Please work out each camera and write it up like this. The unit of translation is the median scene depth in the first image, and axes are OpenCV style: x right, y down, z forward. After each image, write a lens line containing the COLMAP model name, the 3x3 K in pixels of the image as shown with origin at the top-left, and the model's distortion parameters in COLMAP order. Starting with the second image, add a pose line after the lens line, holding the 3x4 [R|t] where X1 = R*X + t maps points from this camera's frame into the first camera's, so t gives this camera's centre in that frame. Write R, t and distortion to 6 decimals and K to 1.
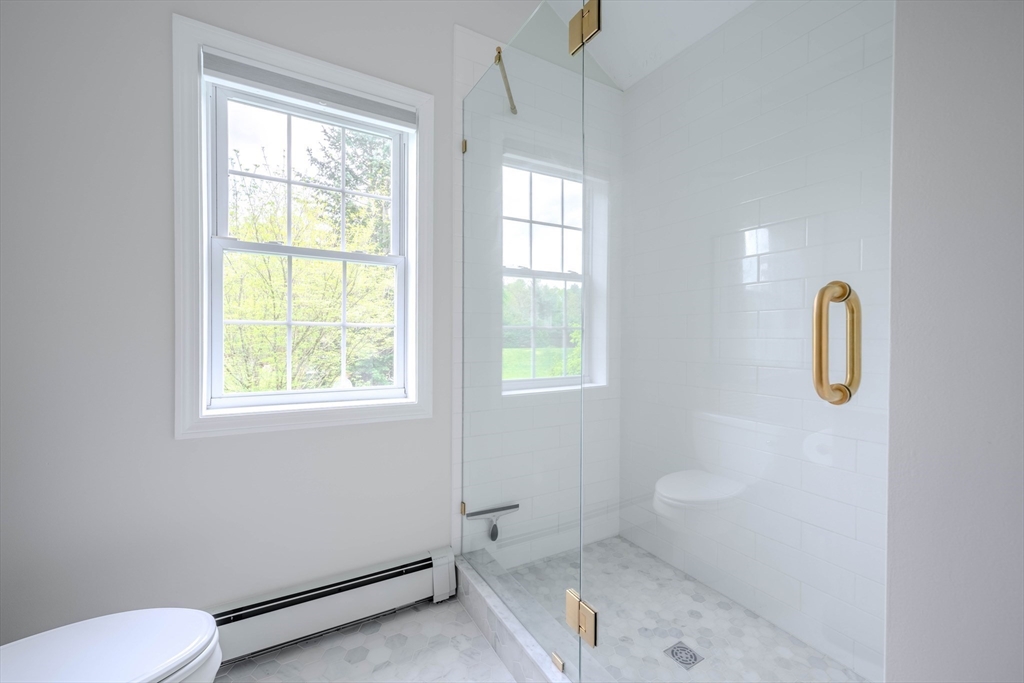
lens RADIAL K [[407.9, 0, 508.6], [0, 407.9, 340.6], [0, 0, 1]] dist [0.003970, 0.000492]
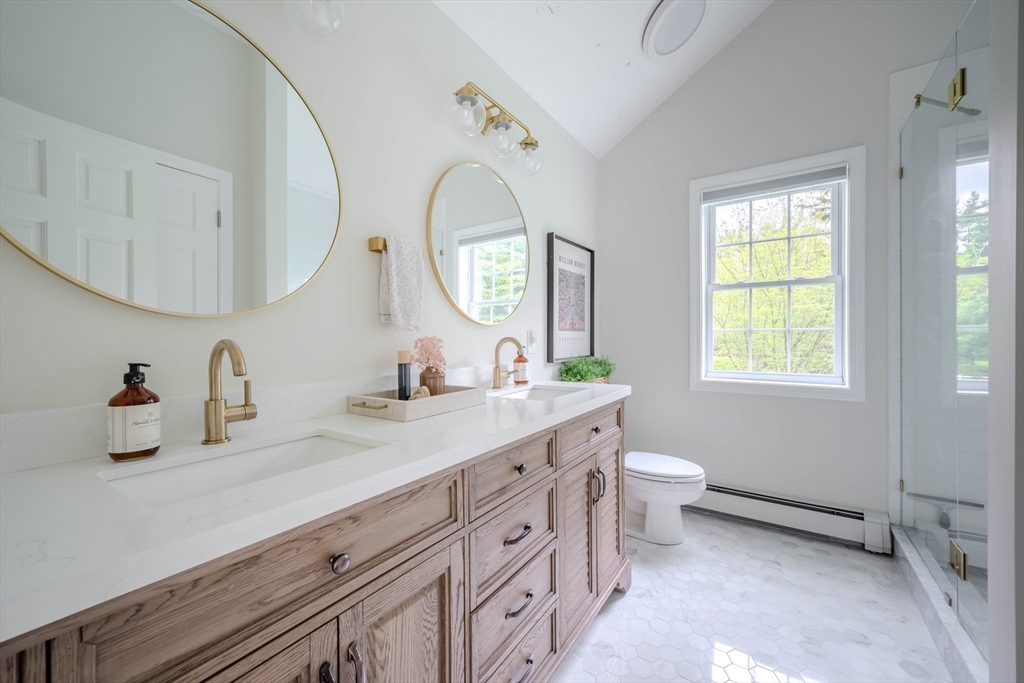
lens RADIAL K [[407.9, 0, 508.6], [0, 407.9, 340.6], [0, 0, 1]] dist [0.003970, 0.000492]
pose [[0.430536, -0.005438, -0.902557, 0.477190], [-0.001384, 0.999977, -0.006685, 0.010495], [0.902572, 0.004128, 0.430518, -0.523607]]
